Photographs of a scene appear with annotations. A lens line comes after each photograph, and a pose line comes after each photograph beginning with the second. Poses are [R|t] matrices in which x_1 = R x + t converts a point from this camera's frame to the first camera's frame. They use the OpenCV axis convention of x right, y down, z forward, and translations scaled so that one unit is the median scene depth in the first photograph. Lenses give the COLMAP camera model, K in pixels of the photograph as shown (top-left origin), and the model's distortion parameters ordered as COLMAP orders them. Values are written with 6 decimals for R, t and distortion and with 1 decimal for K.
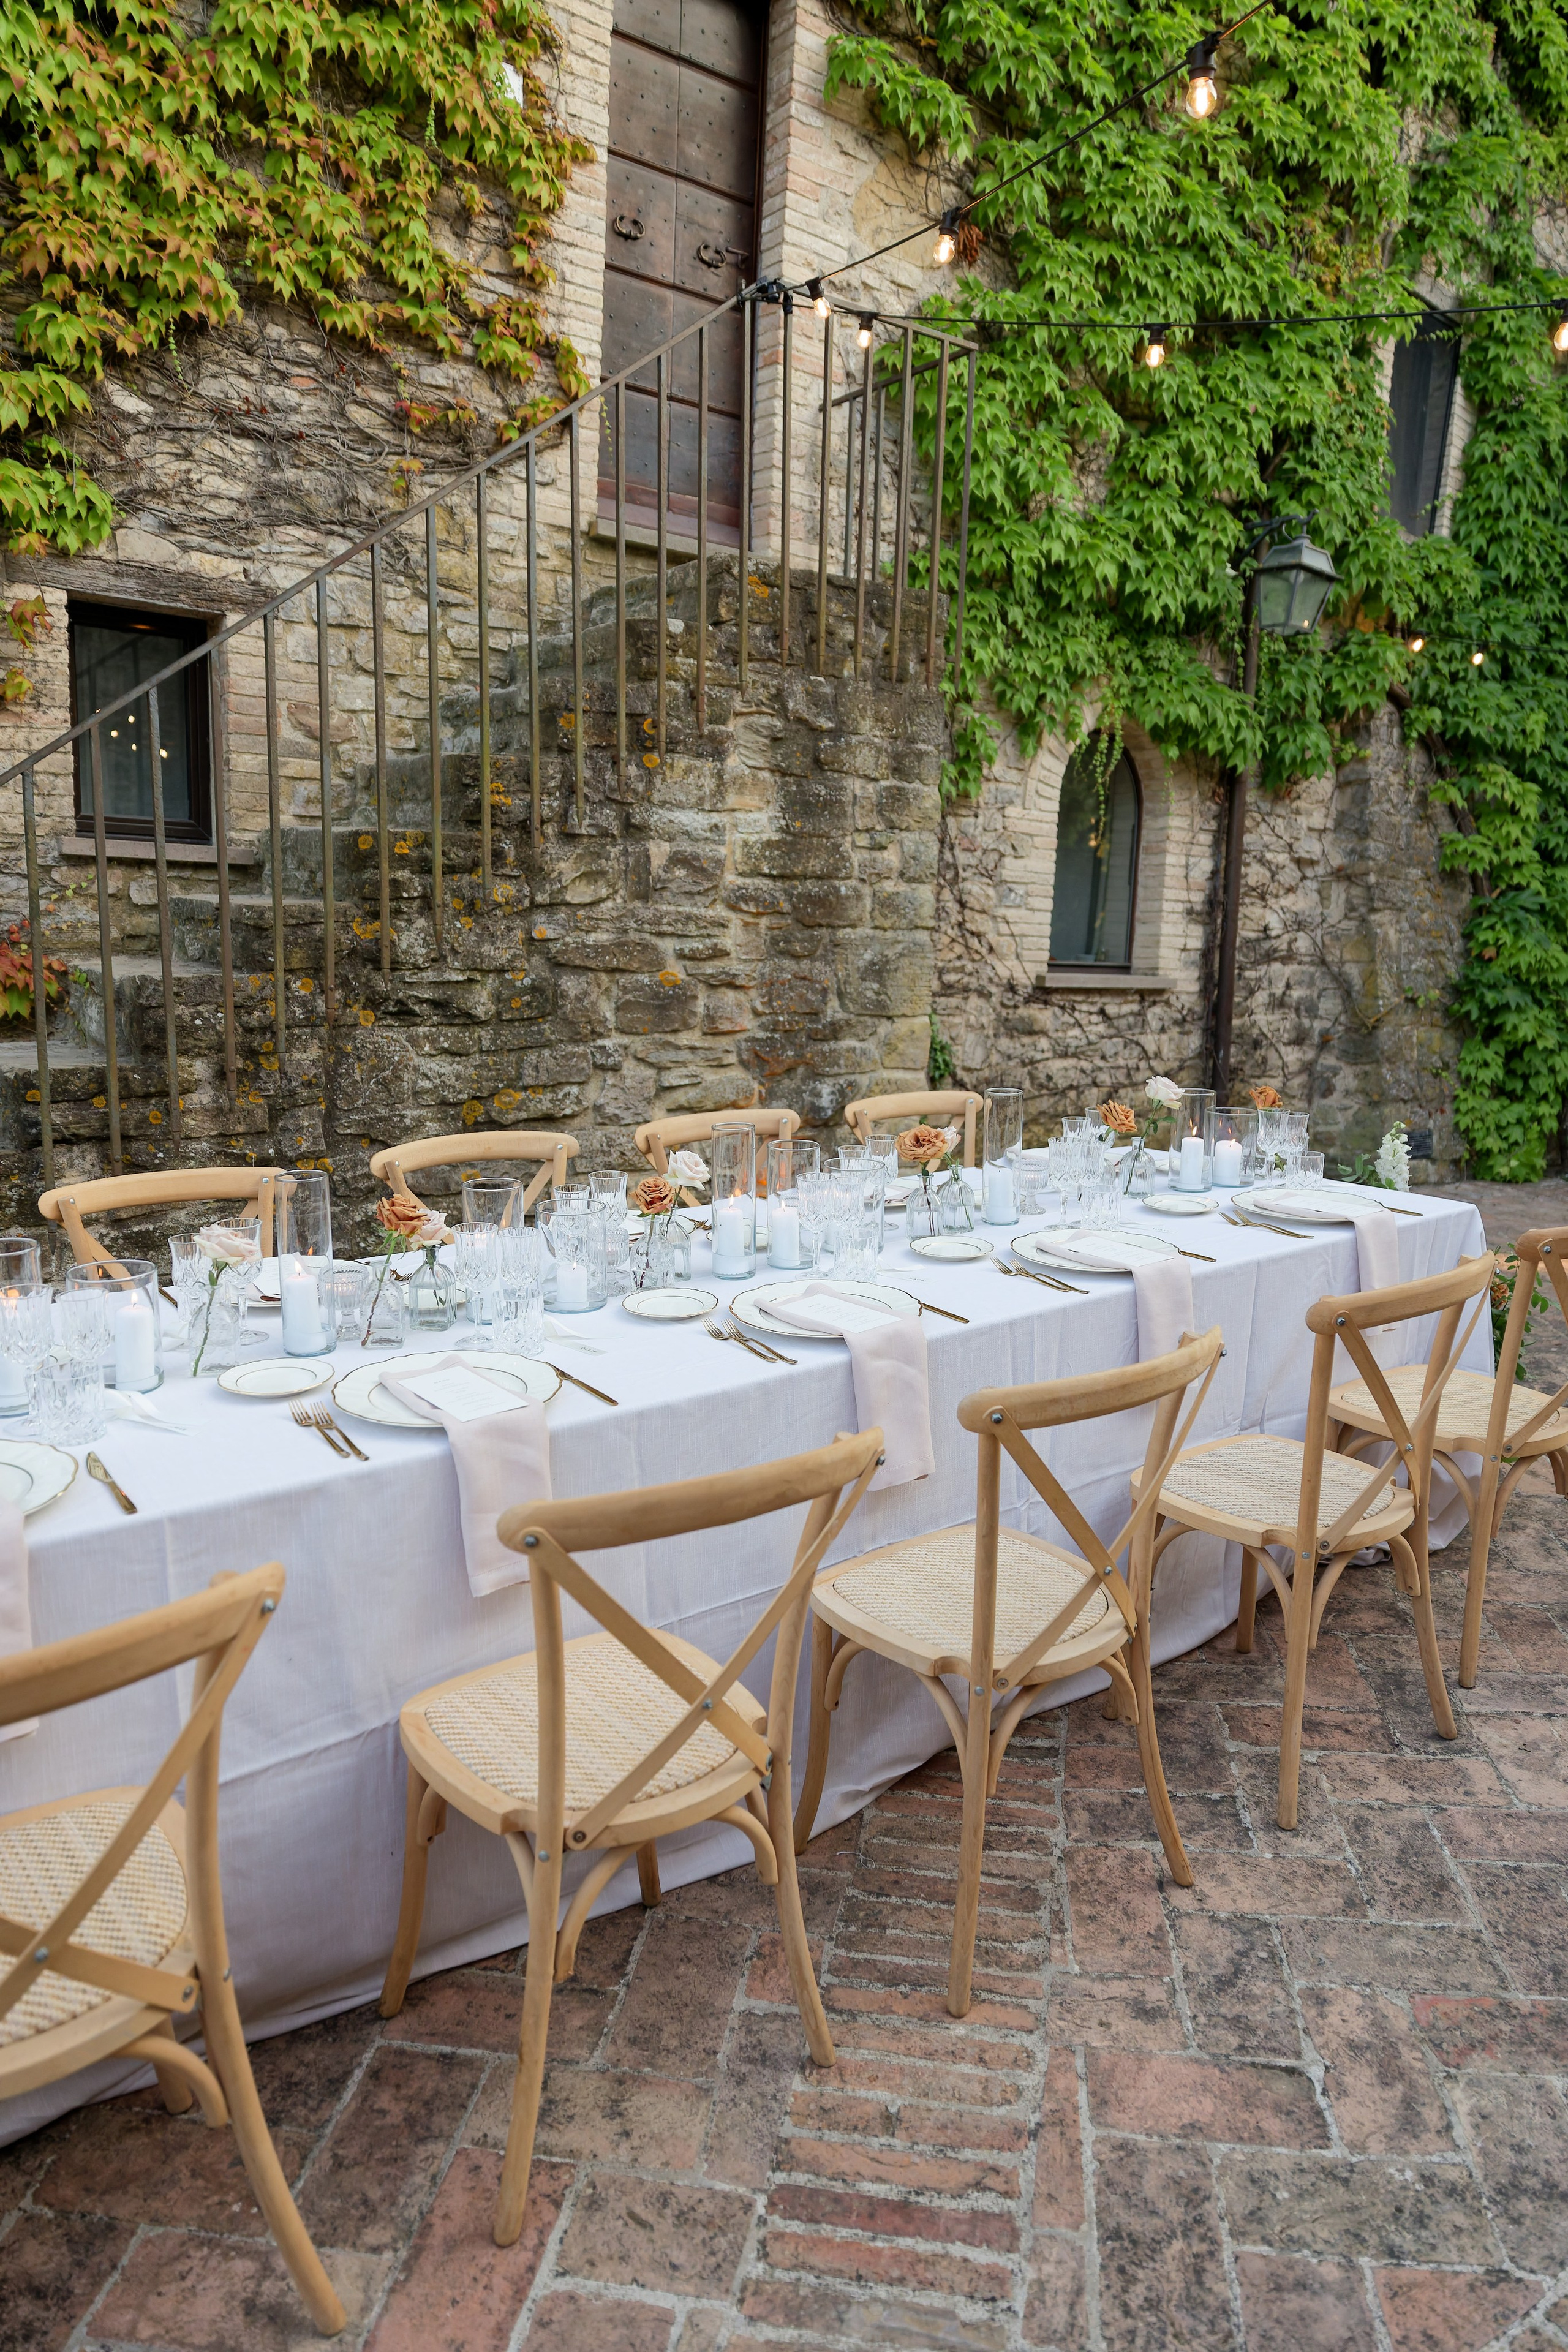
lens RADIAL K [[1573.4, 0, 784.1], [0, 1573.4, 1199.2], [0, 0, 1]] dist [-0.003486, 0.003025]
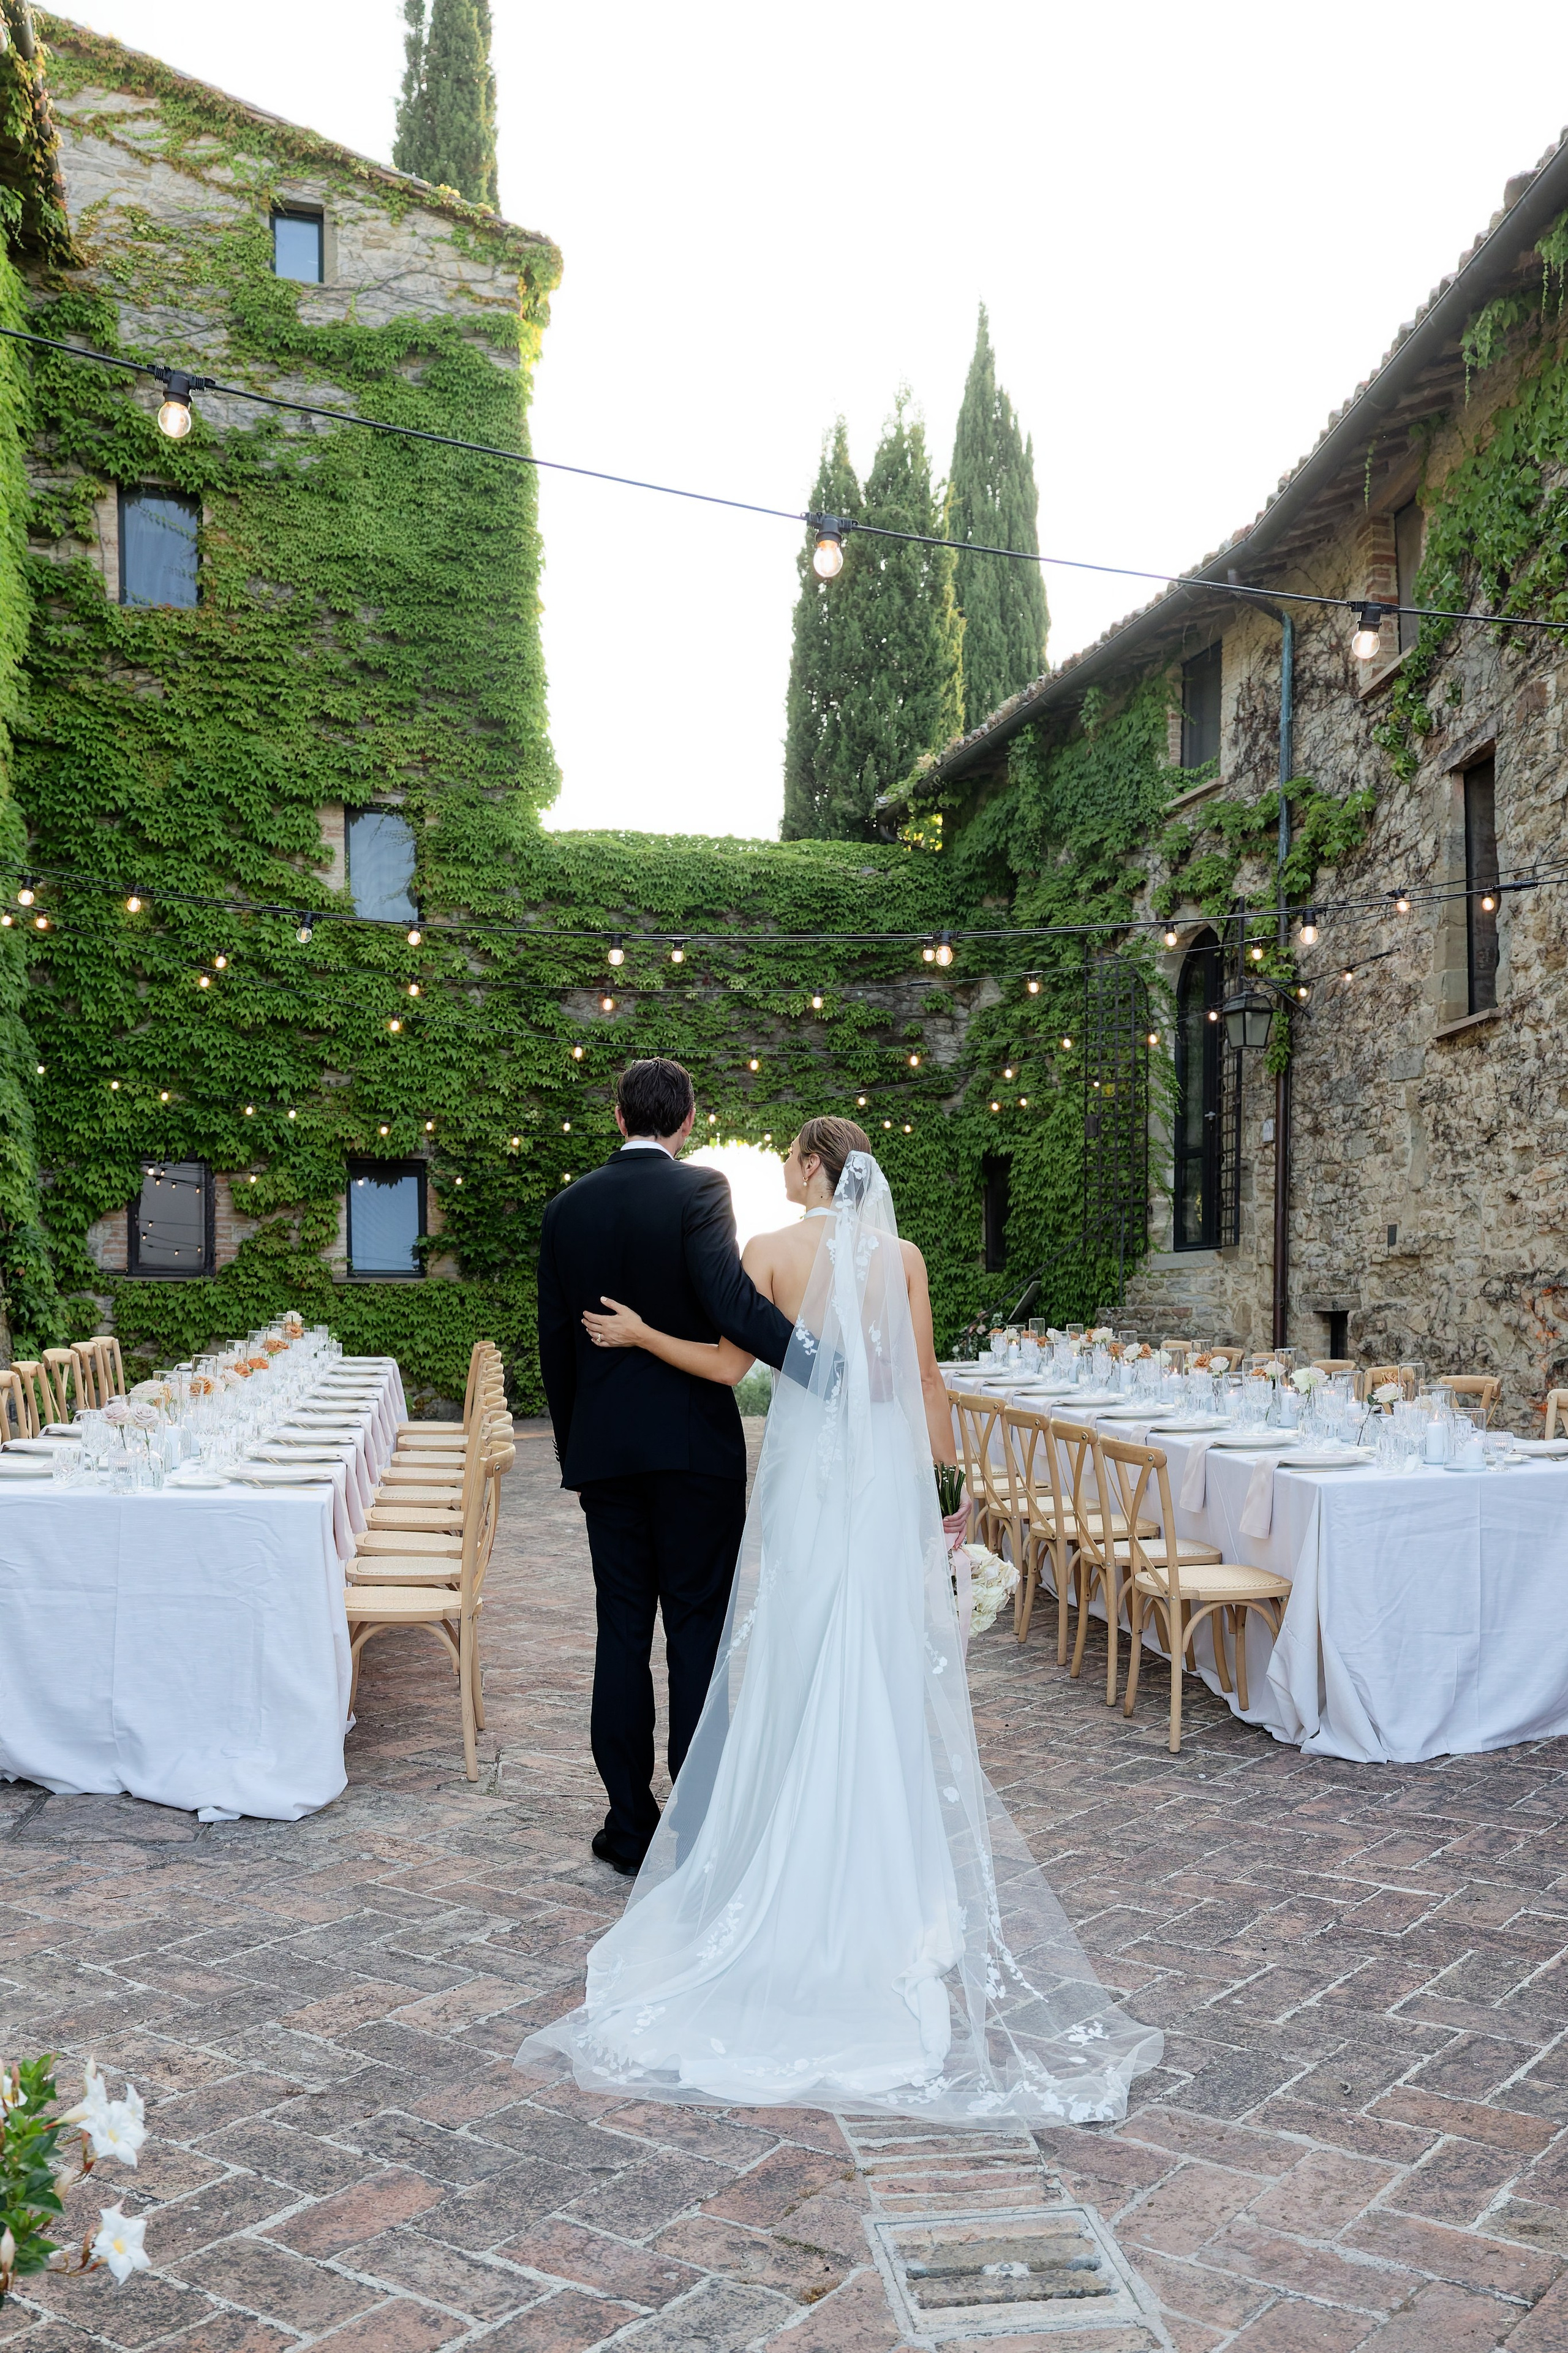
lens RADIAL K [[2008.7, 0, 772.0], [0, 2008.7, 1388.4], [0, 0, 1]] dist [0.001865, 0.012668]
pose [[0.470064, -0.057336, 0.880768, -1.400060], [0.155140, 0.987719, -0.018500, 0.137055], [-0.868891, 0.145339, 0.473186, -0.668251]]
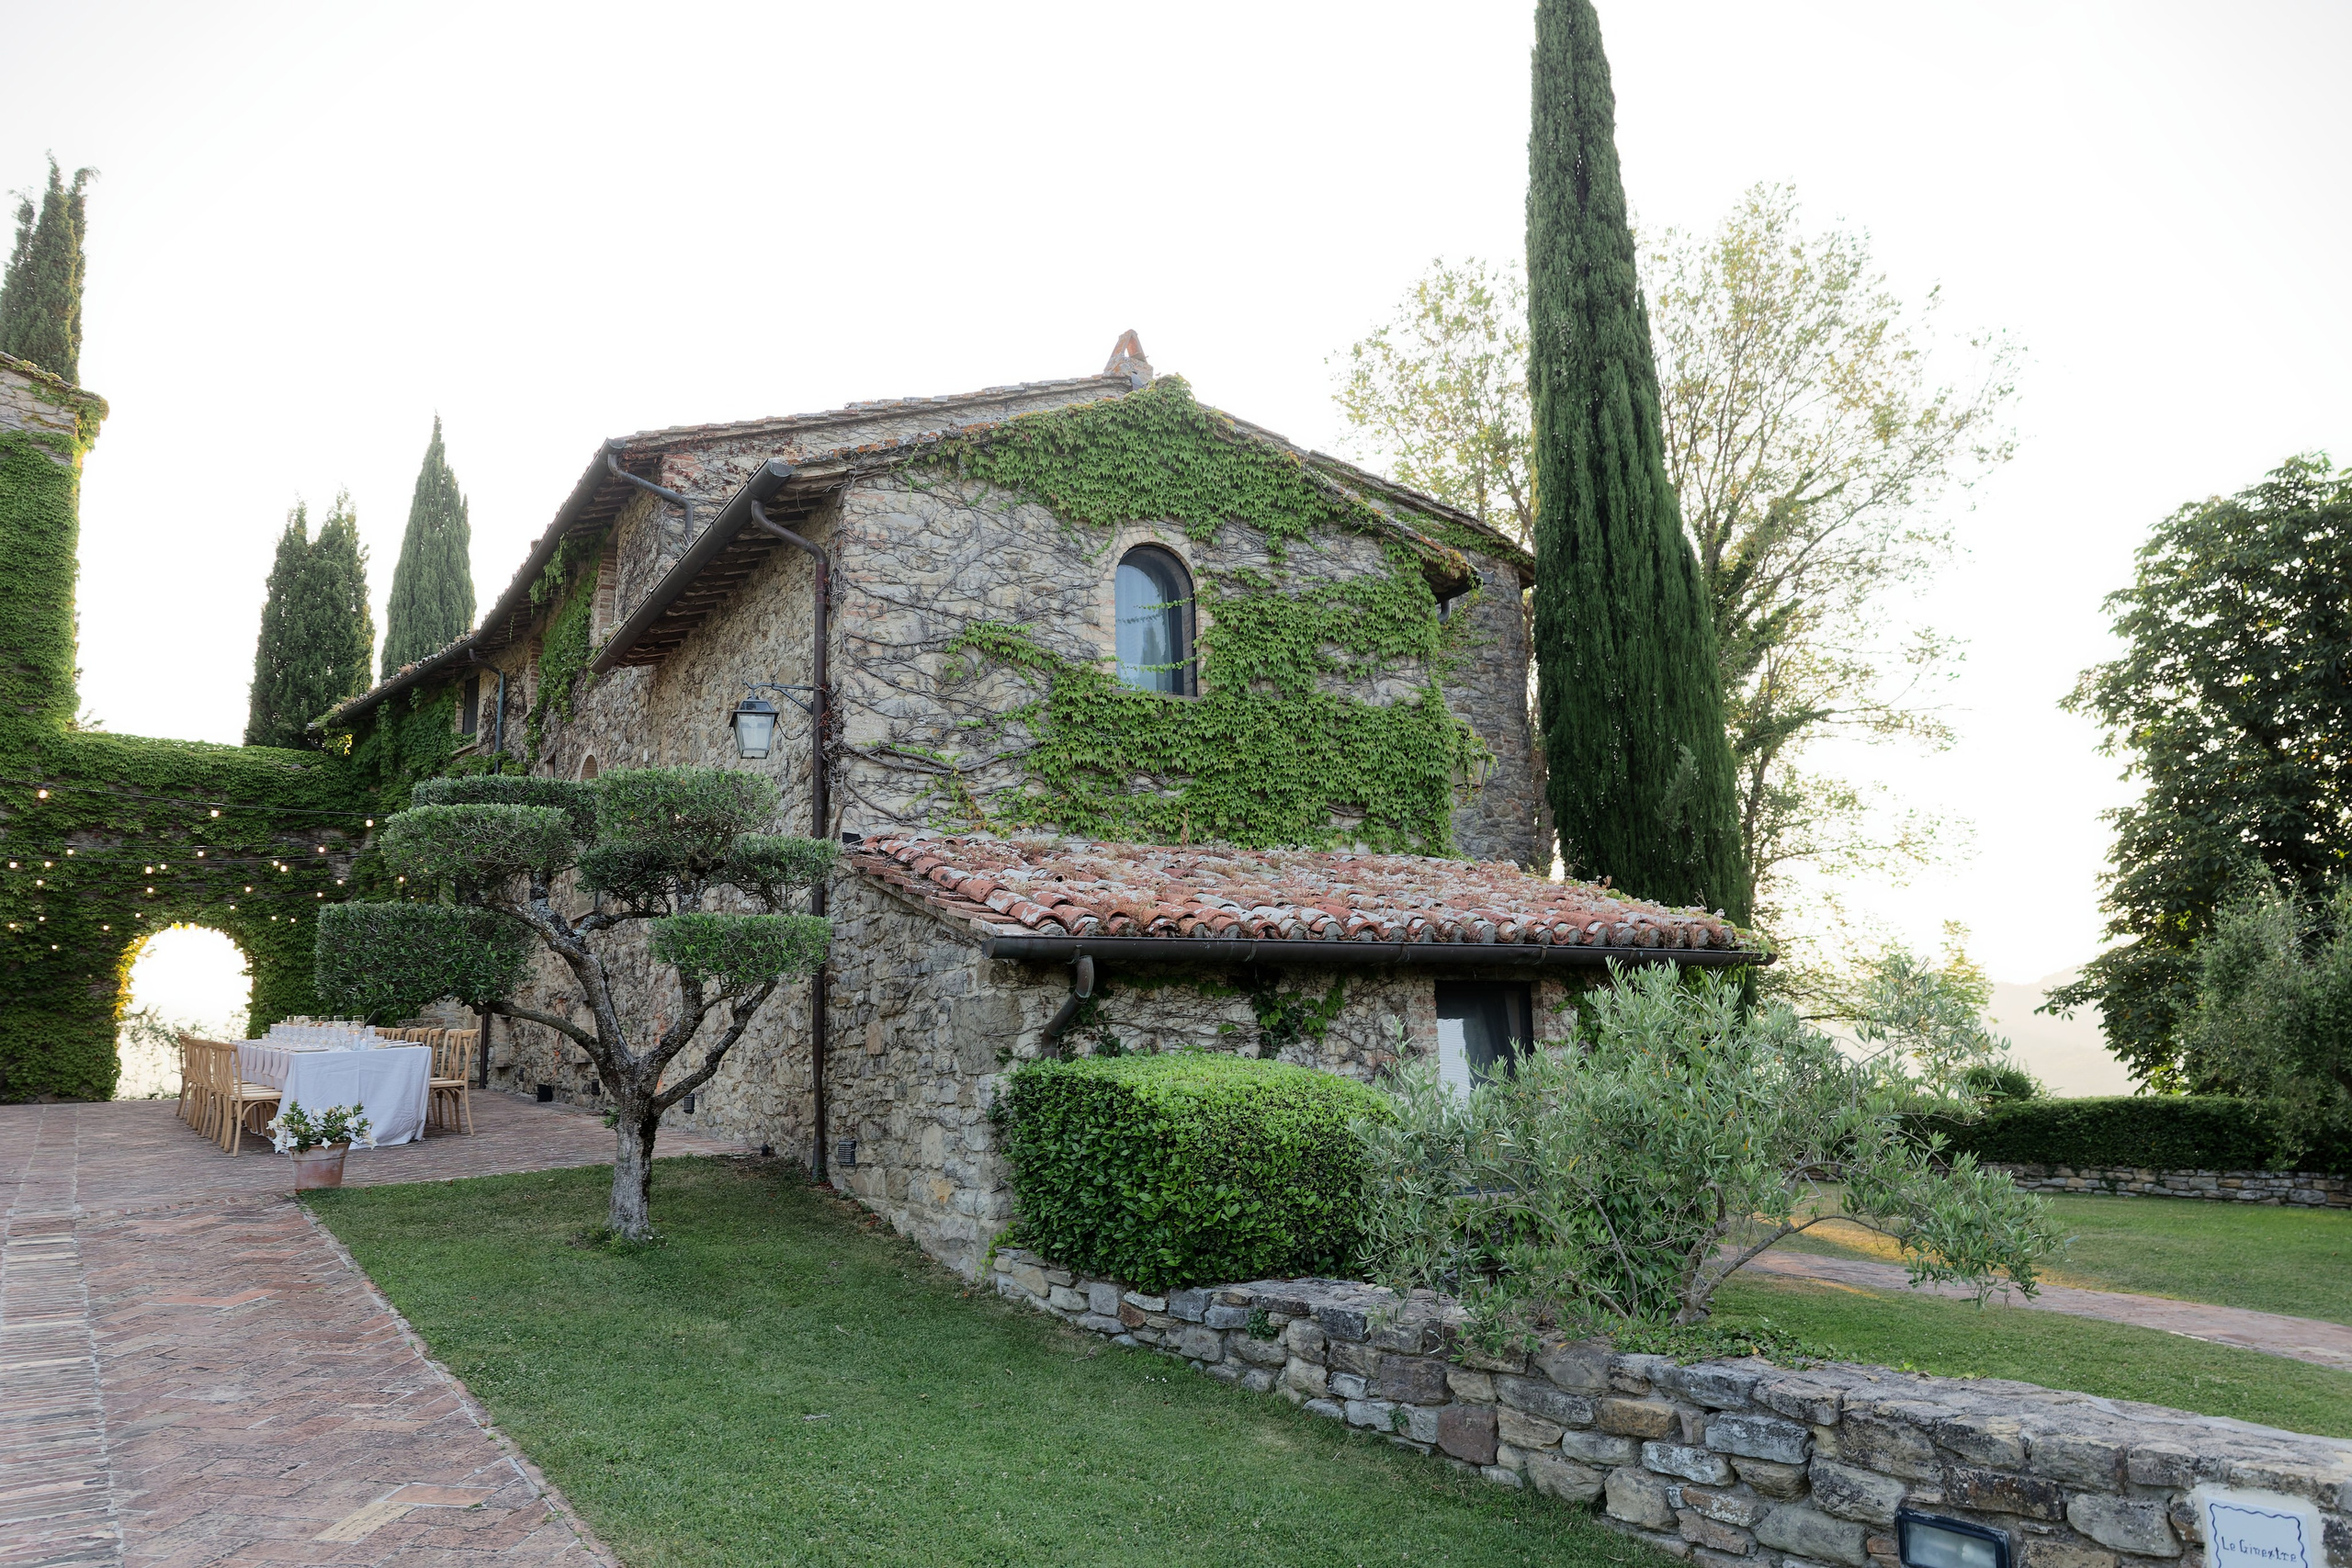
lens RADIAL K [[1573.3, 0, 1176.0], [0, 1573.3, 784.0], [0, 0, 1]] dist [-0.003486, 0.003025]
pose [[0.014205, 0.140550, 0.989972, -2.942039], [0.190215, 0.971612, -0.140673, 0.444221], [-0.981640, 0.190306, -0.012933, -1.945046]]
